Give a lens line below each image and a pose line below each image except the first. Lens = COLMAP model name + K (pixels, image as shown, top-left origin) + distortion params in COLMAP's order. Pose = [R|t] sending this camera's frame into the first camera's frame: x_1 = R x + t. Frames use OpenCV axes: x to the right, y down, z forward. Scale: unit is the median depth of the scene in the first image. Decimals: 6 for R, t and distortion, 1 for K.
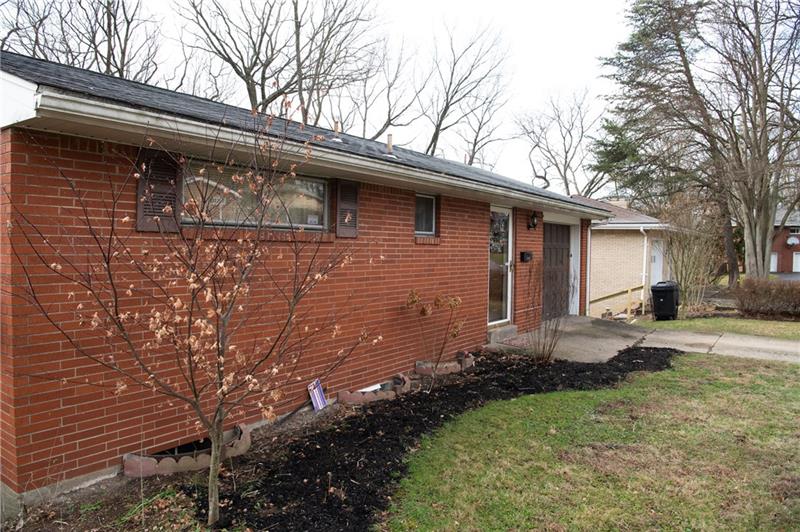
lens RADIAL K [[550.3, 0, 396.2], [0, 550.3, 264.7], [0, 0, 1]] dist [-0.064622, 0.012729]
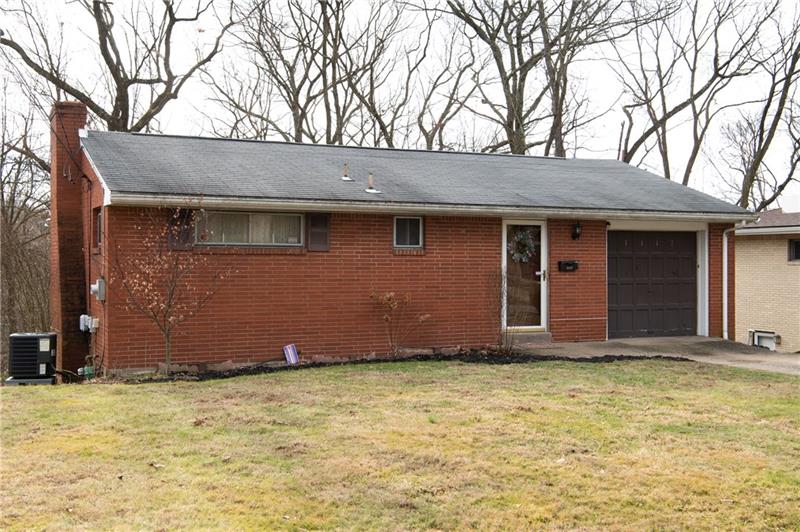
lens RADIAL K [[931.4, 0, 401.9], [0, 931.4, 265.6], [0, 0, 1]] dist [0.060729, 0.000000]
pose [[0.878095, -0.012003, -0.478336, 0.810782], [-0.005001, 0.999400, -0.034259, 0.045924], [0.478460, 0.032475, 0.877508, -0.675001]]
